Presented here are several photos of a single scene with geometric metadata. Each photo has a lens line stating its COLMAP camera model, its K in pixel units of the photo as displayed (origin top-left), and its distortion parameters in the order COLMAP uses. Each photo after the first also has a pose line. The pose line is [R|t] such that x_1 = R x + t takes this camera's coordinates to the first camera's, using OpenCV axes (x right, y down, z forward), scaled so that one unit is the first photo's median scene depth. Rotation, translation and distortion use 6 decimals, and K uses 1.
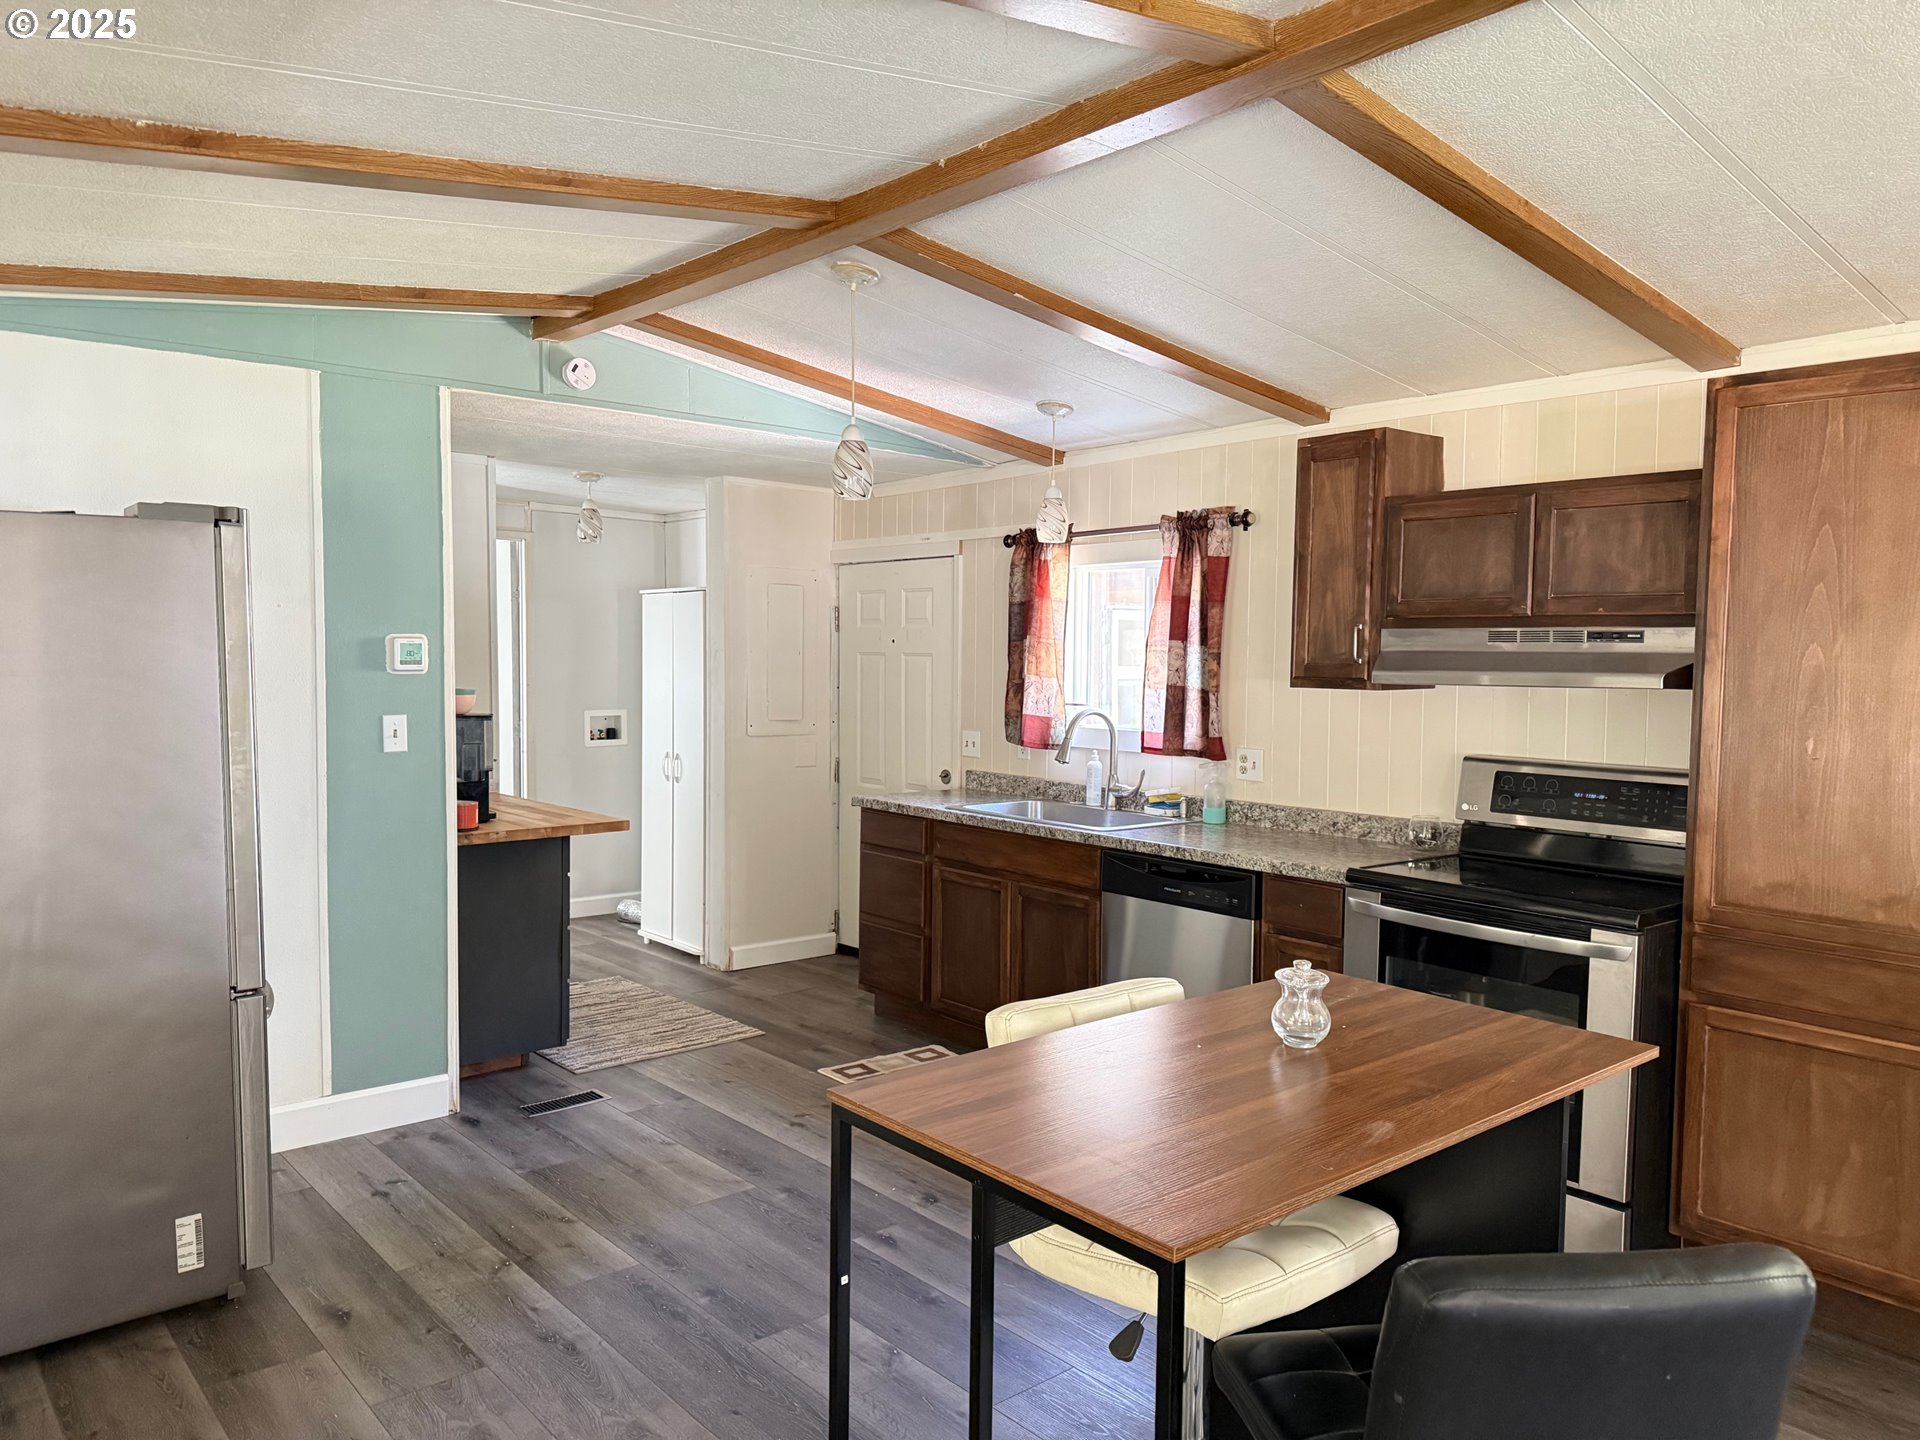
lens RADIAL K [[1357.4, 0, 967.4], [0, 1357.4, 725.1], [0, 0, 1]] dist [0.140697, -0.193168]
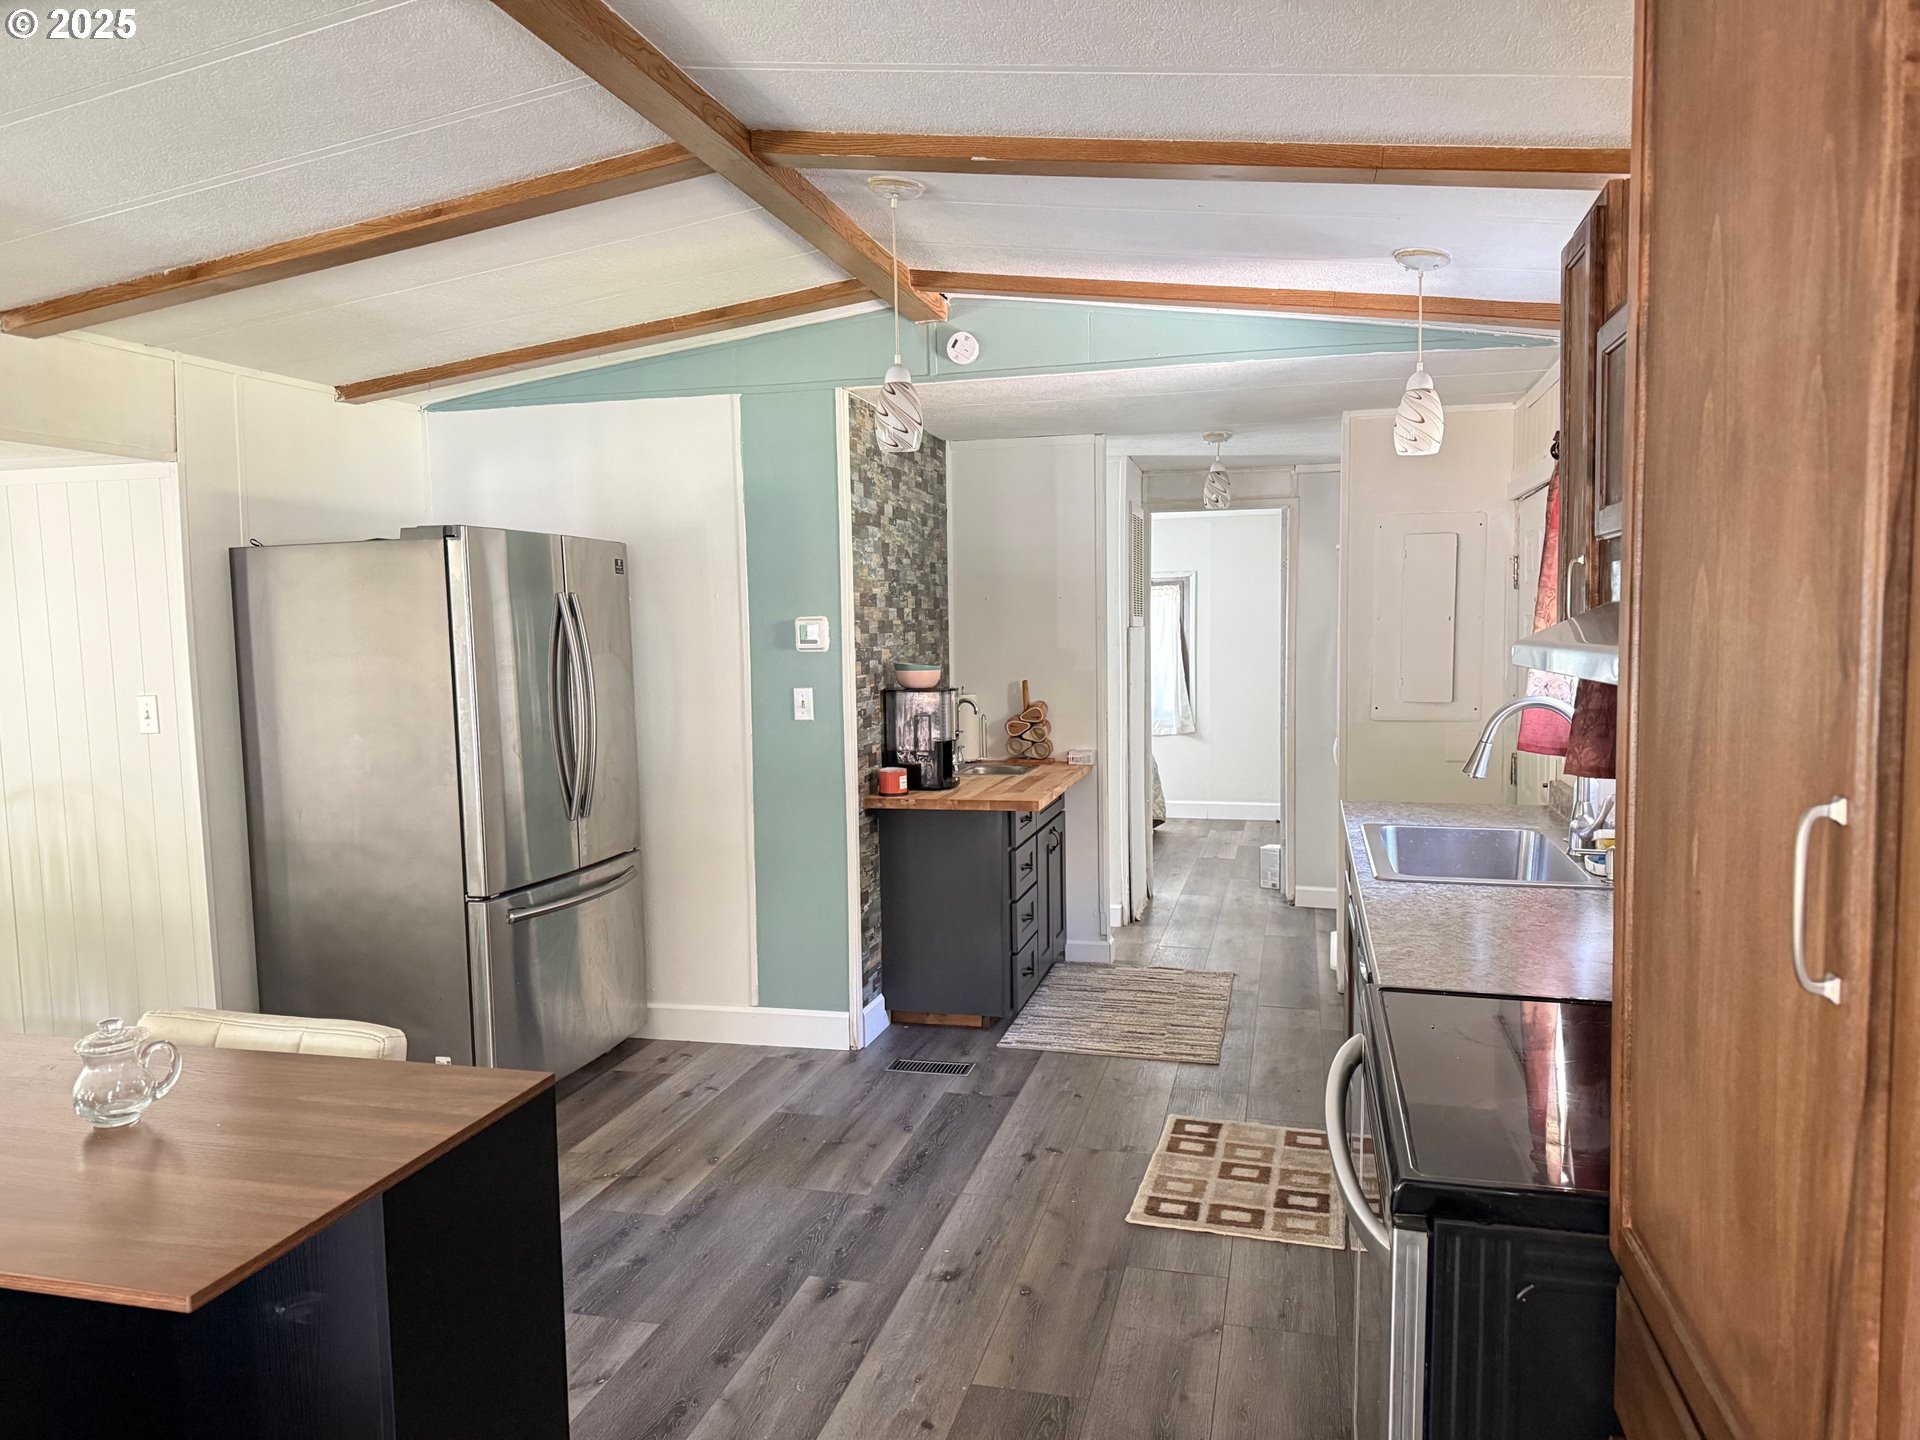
lens RADIAL K [[1357.4, 0, 967.4], [0, 1357.4, 725.1], [0, 0, 1]] dist [0.140697, -0.193168]
pose [[0.576810, 0.043444, -0.815722, 0.548895], [-0.025067, 0.999056, 0.035483, -0.018314], [0.816494, -0.000019, 0.577354, 0.439209]]
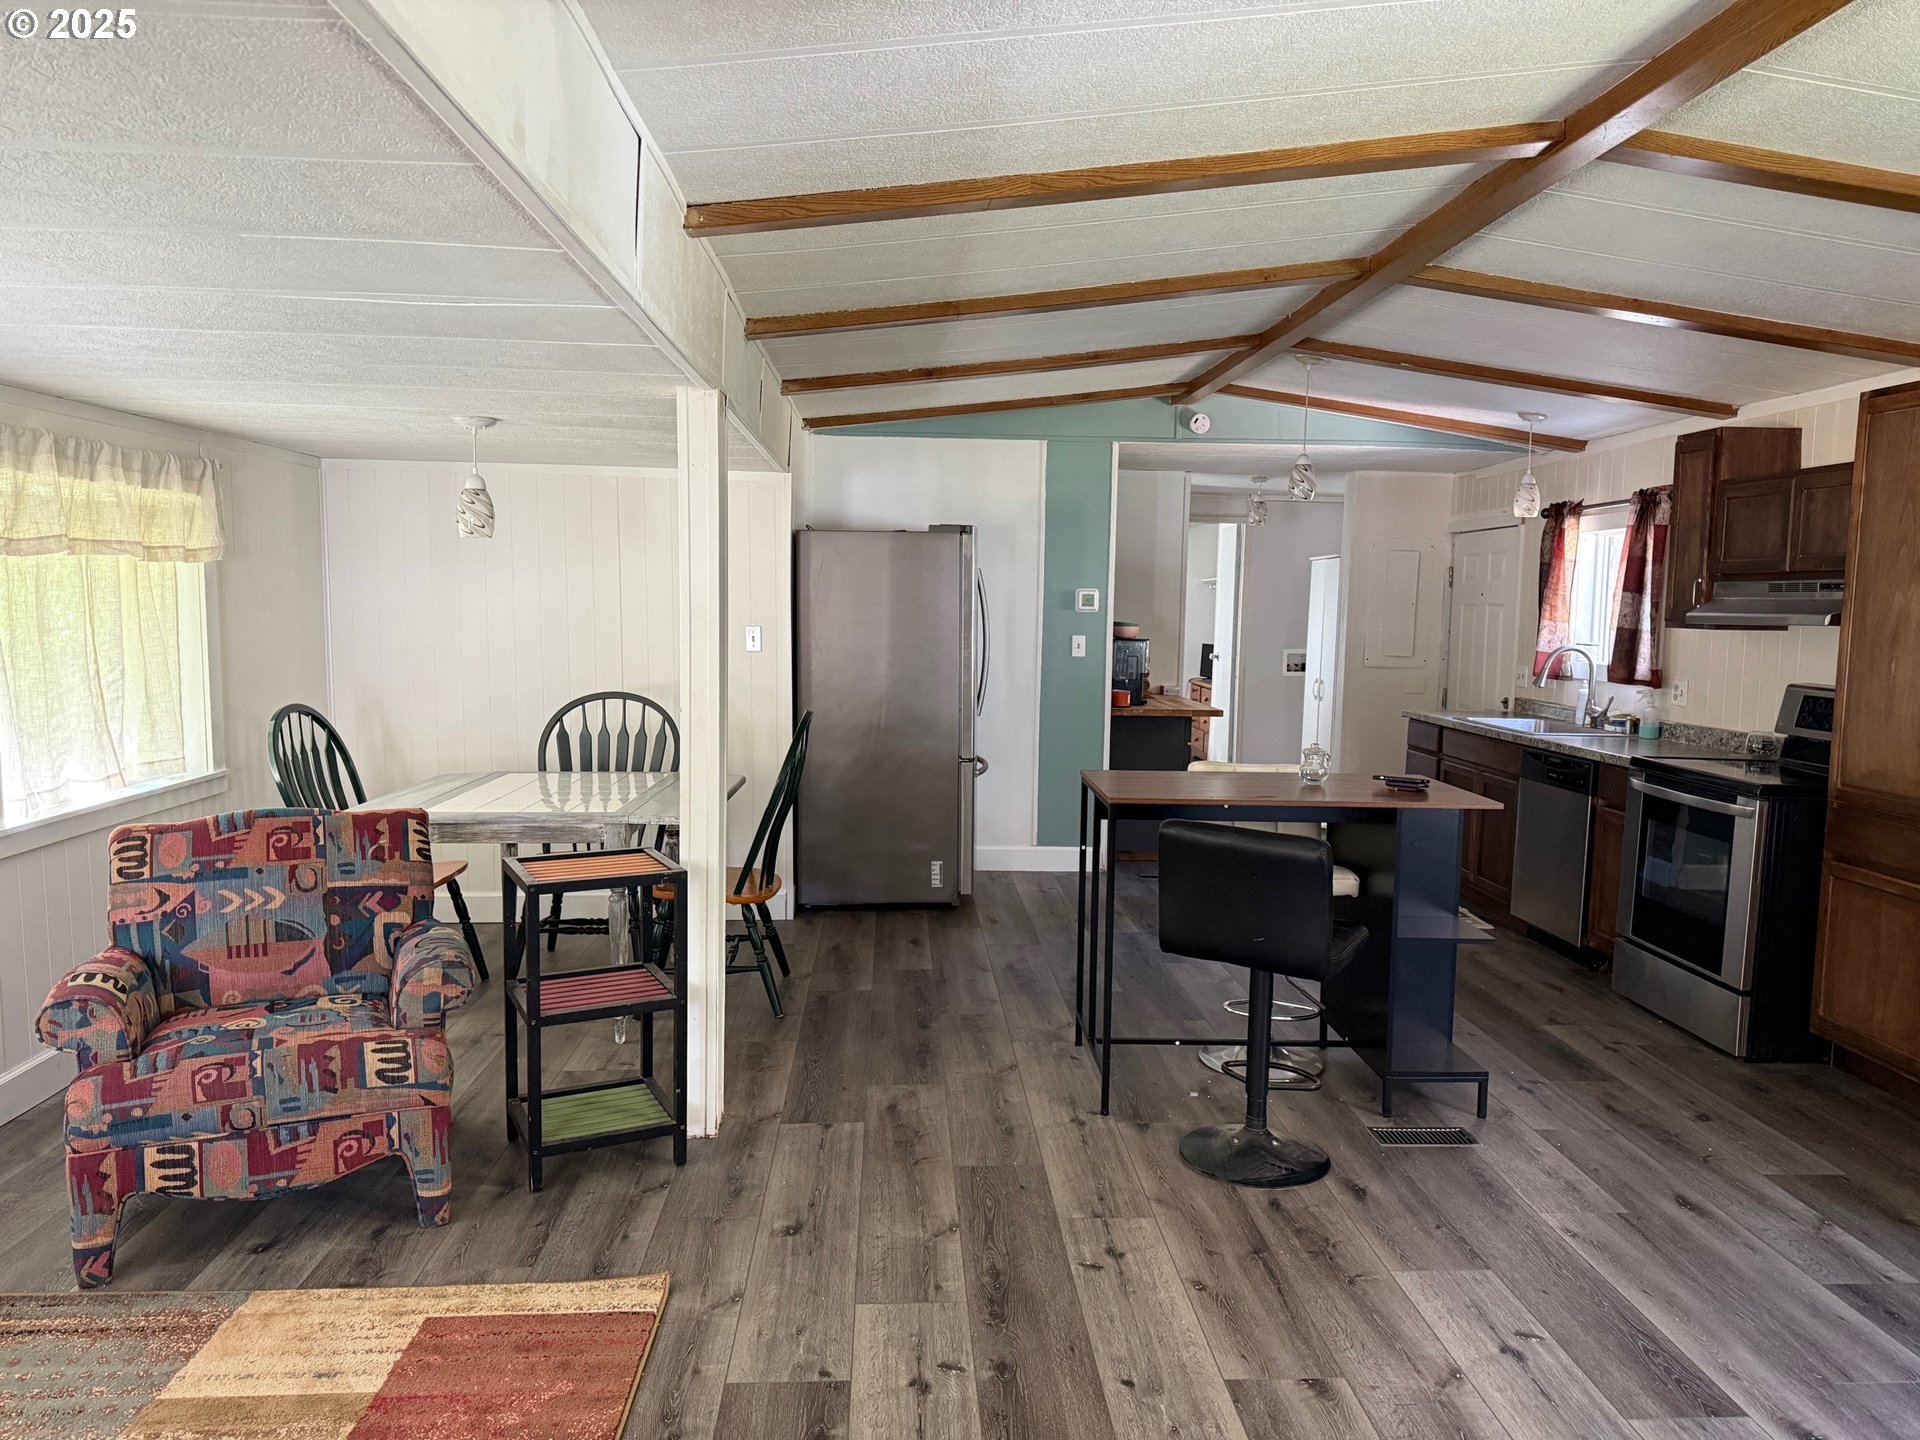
lens RADIAL K [[1357.4, 0, 967.4], [0, 1357.4, 725.1], [0, 0, 1]] dist [0.140697, -0.193168]
pose [[0.794275, 0.062747, -0.604309, 0.488528], [-0.047037, 0.998018, 0.041804, 0.038582], [0.605734, -0.004779, 0.795653, -0.423754]]
